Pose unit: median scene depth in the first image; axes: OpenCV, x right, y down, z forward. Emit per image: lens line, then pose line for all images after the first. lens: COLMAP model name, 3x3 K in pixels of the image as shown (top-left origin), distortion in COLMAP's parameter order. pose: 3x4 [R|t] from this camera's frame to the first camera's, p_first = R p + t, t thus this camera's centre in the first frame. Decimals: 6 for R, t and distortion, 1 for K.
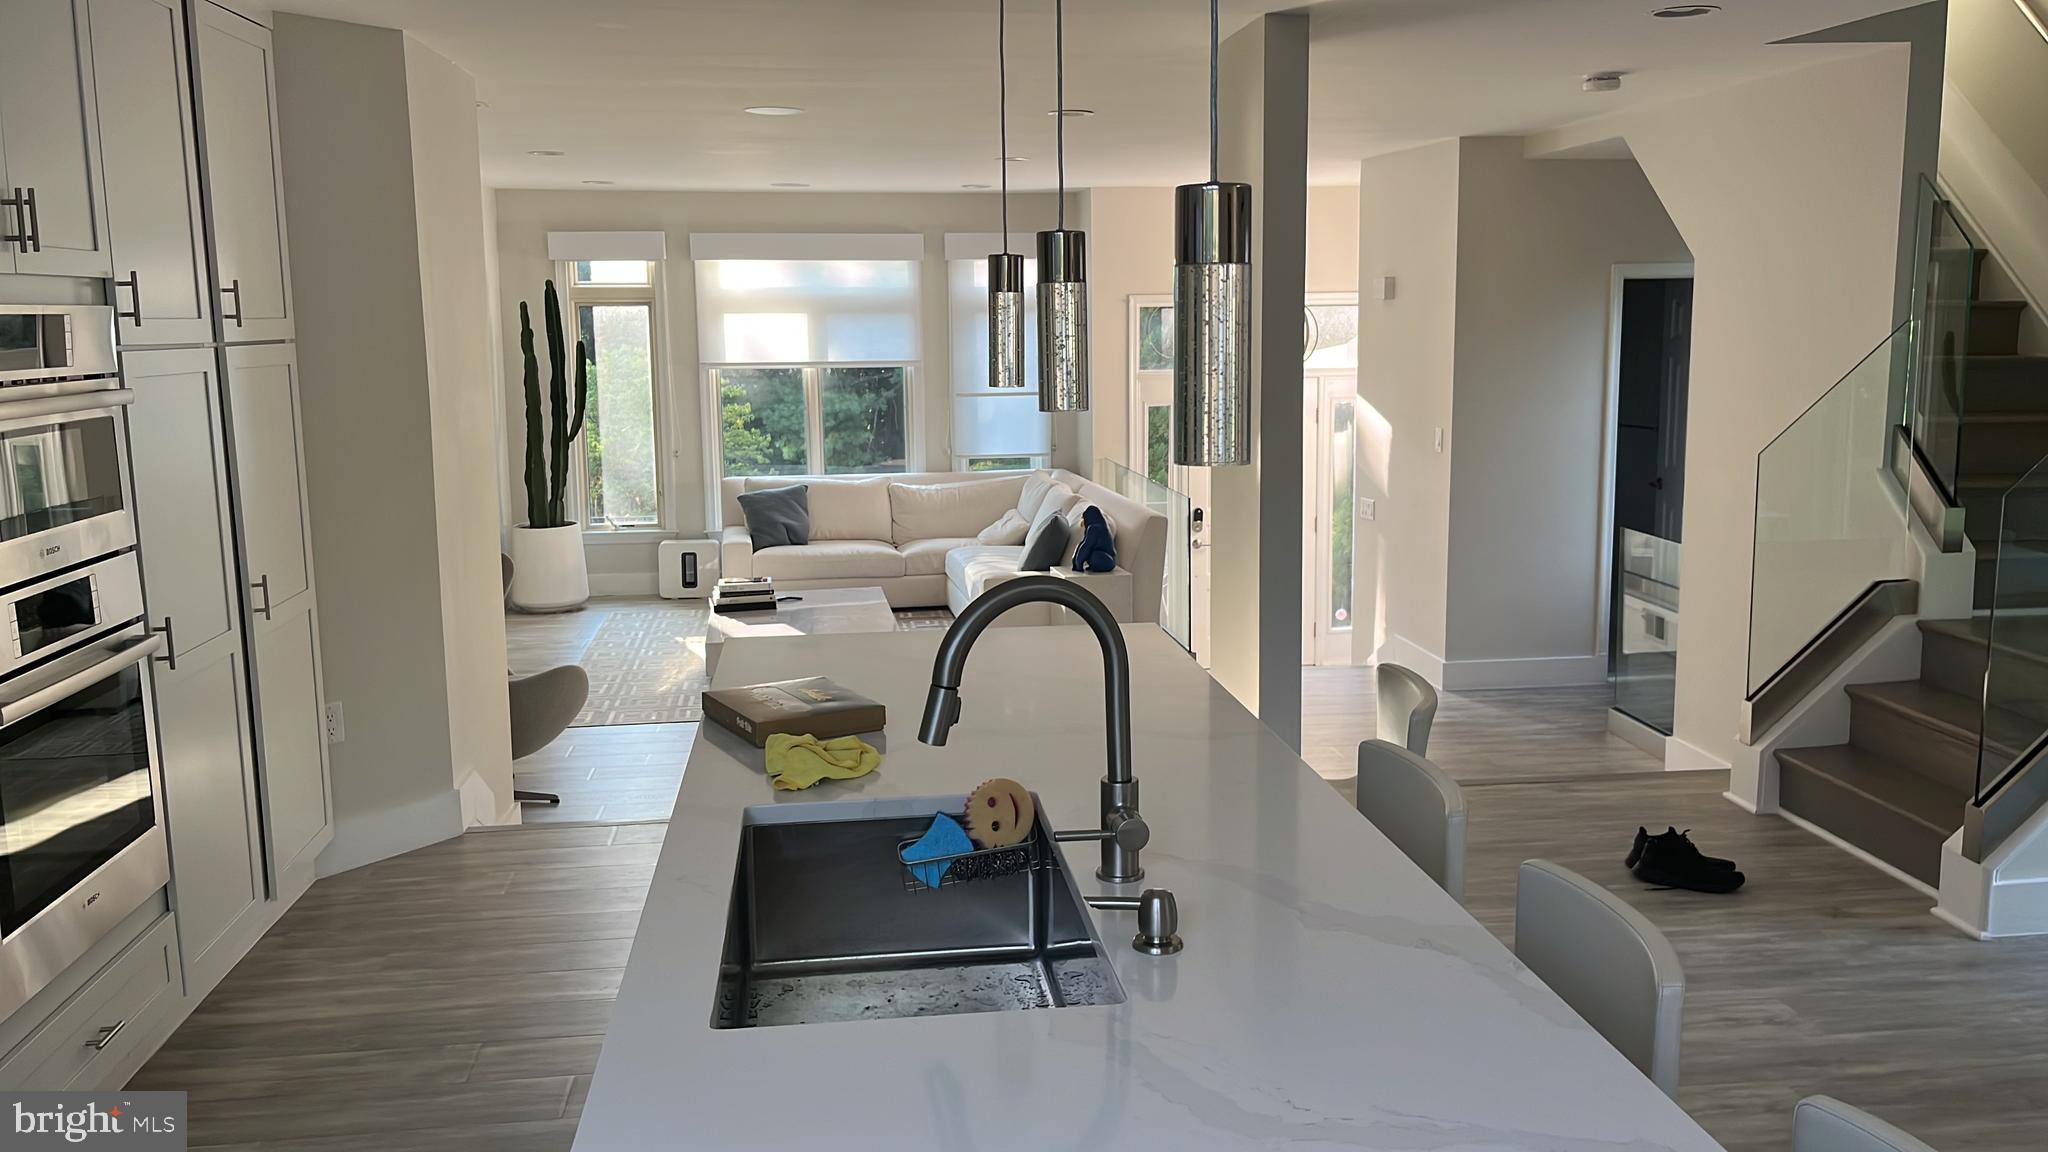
lens RADIAL K [[1575.7, 0, 1067.0], [0, 1575.7, 575.3], [0, 0, 1]] dist [0.007685, -0.004649]
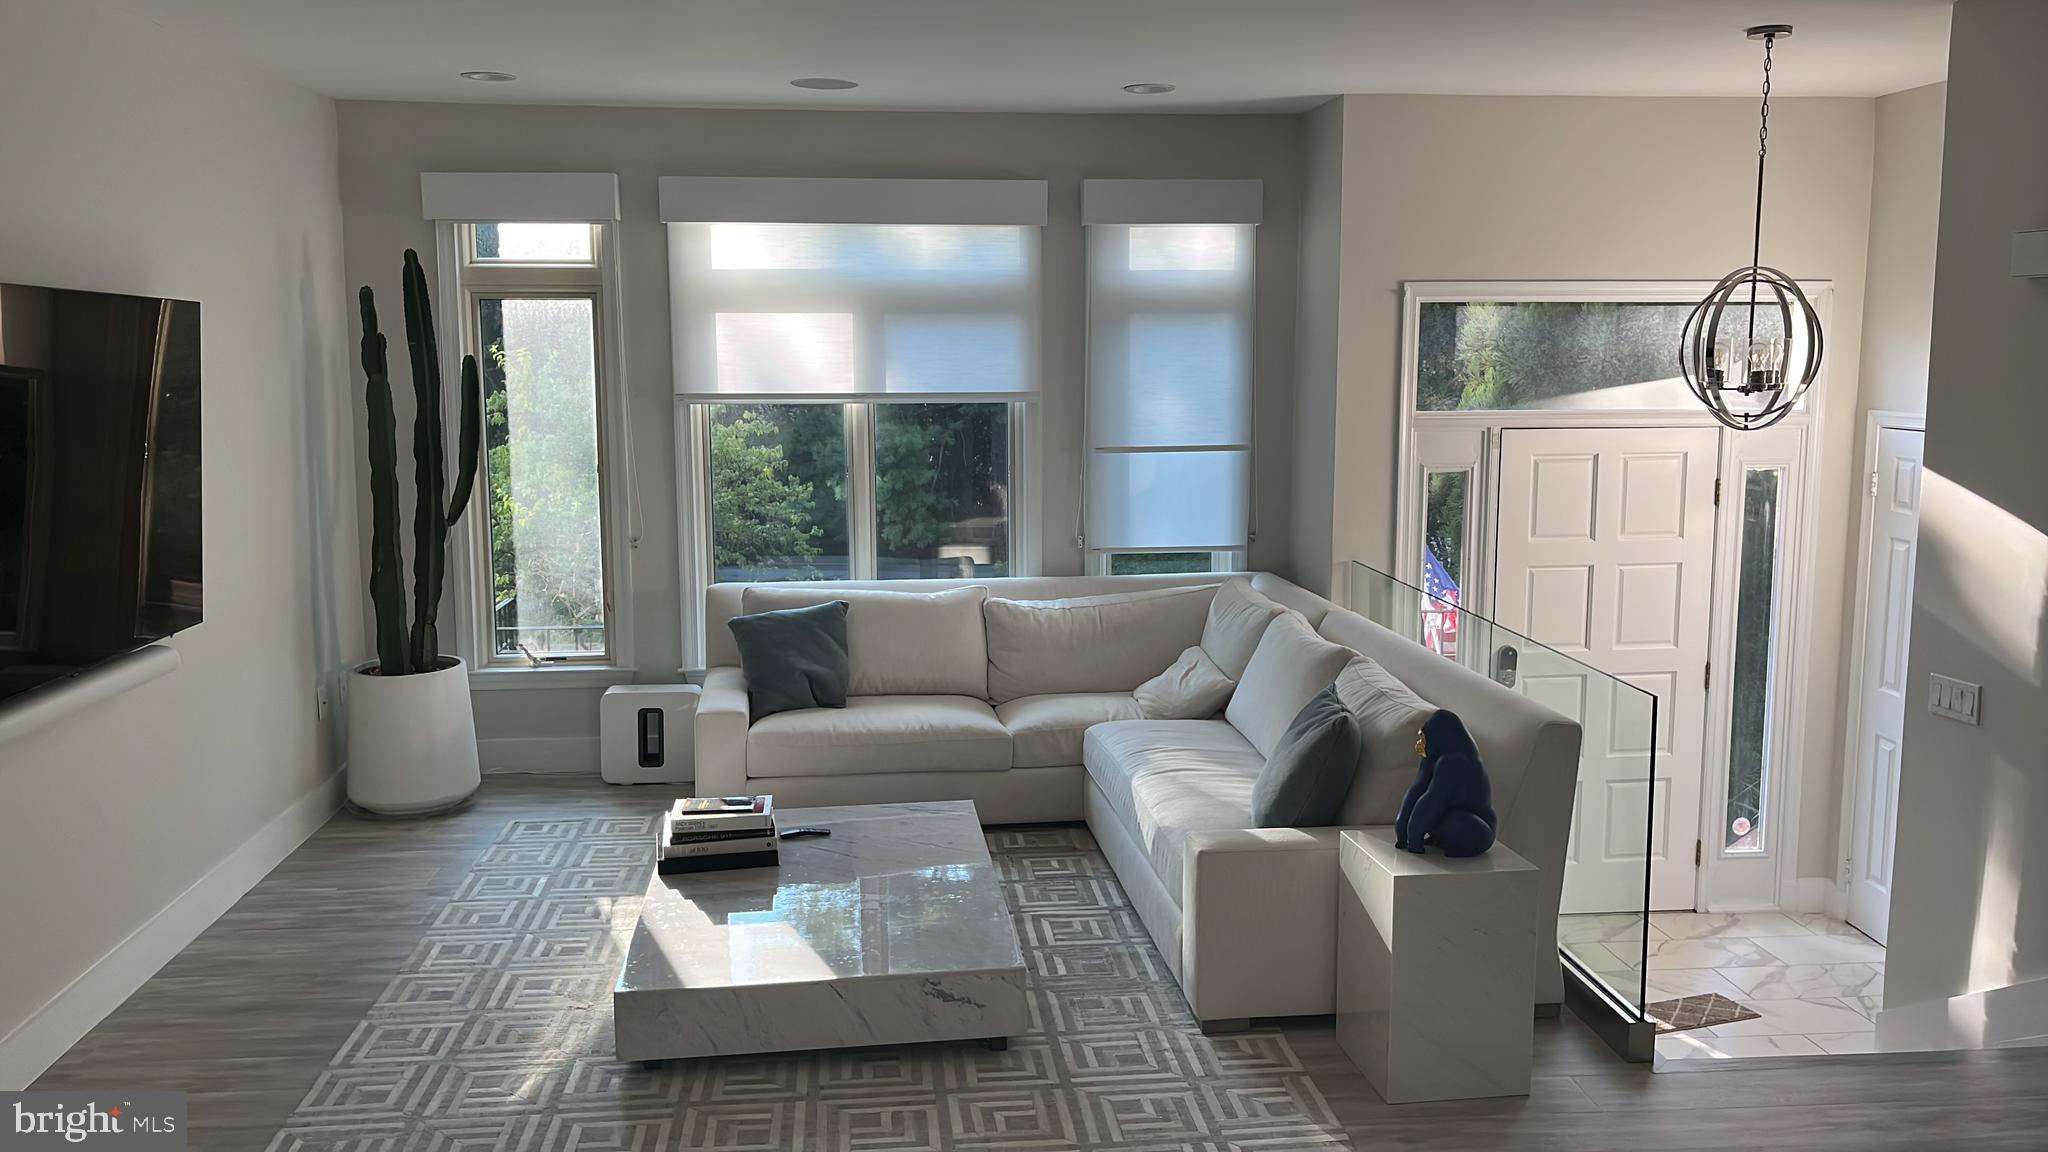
lens RADIAL K [[1575.7, 0, 1021.6], [0, 1575.7, 577.9], [0, 0, 1]] dist [0.007685, -0.004649]
pose [[0.997829, 0.014910, -0.064151, -0.061119], [-0.015879, 0.999767, -0.014608, -0.057852], [0.063919, 0.015595, 0.997833, 0.409946]]
